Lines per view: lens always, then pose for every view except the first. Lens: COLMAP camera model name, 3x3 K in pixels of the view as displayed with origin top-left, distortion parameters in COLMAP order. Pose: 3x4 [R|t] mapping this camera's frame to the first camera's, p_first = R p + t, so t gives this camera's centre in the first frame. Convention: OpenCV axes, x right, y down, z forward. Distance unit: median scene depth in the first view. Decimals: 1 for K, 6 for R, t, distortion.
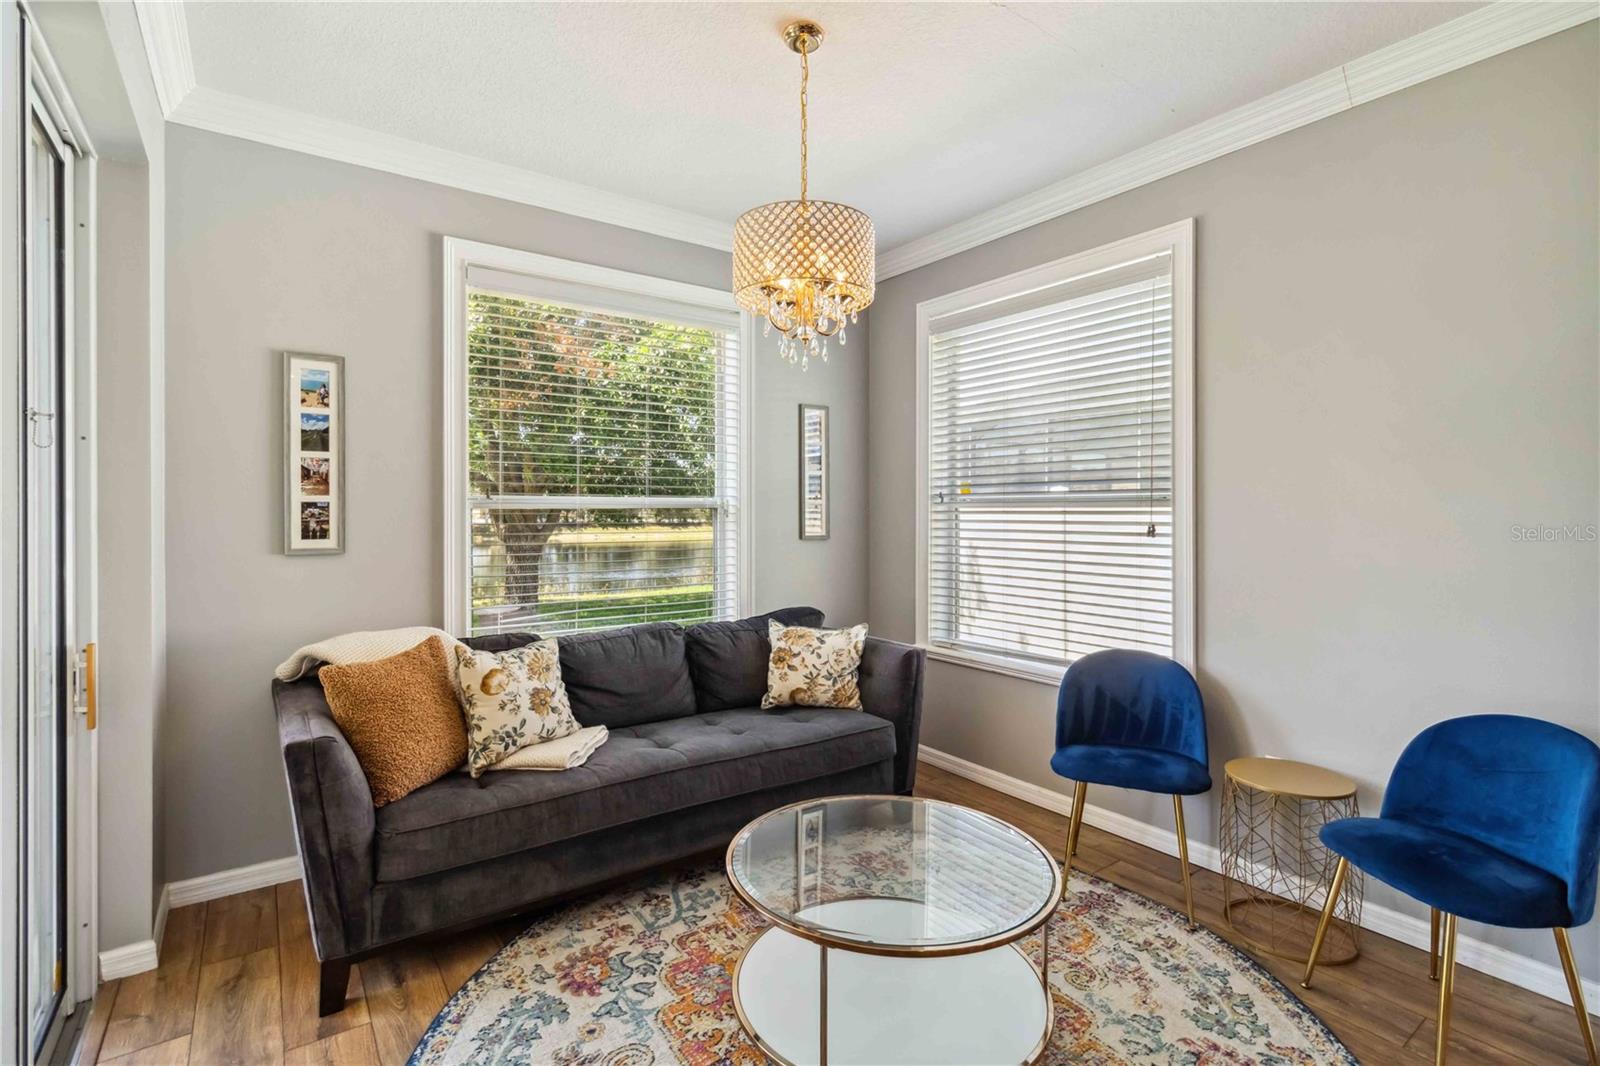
lens RADIAL K [[741.1, 0, 799.5], [0, 741.1, 517.9], [0, 0, 1]] dist [0.000212, 0.000667]
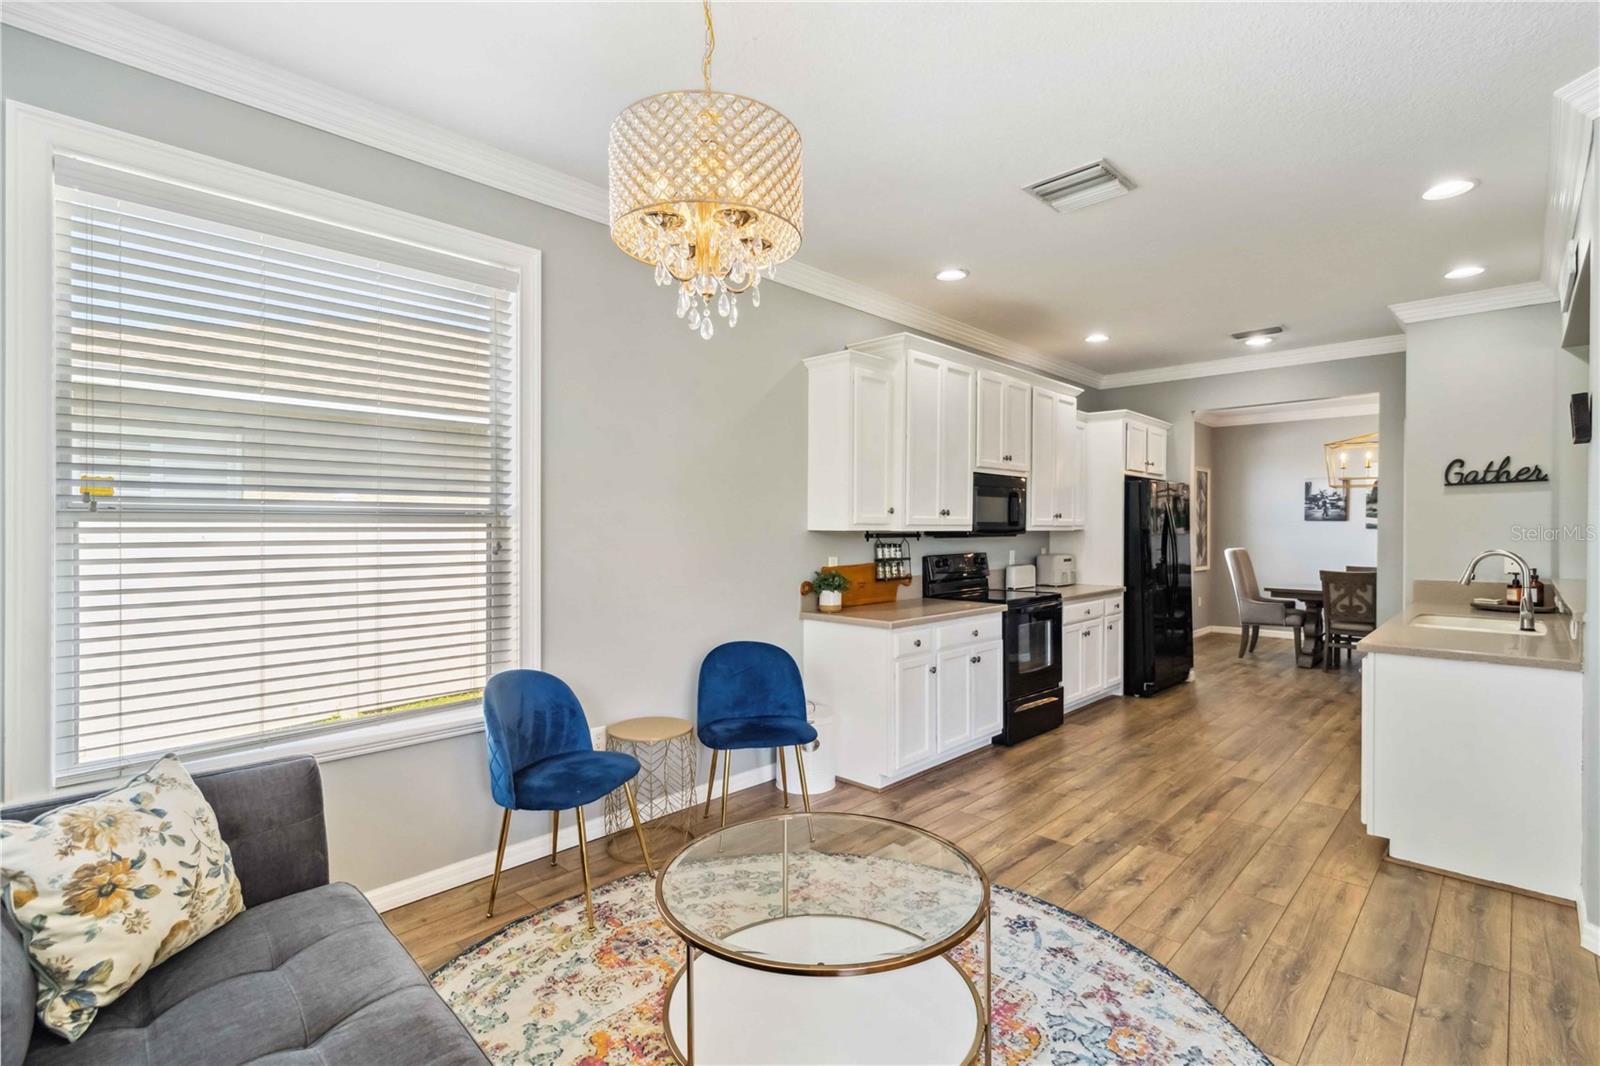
lens RADIAL K [[738.5, 0, 802.9], [0, 738.5, 529.3], [0, 0, 1]] dist [0.003195, 0.000357]
pose [[-0.173548, -0.005641, 0.984809, -0.597702], [0.006100, 0.999958, 0.006802, -0.010510], [-0.984807, 0.007188, -0.173506, 0.837731]]
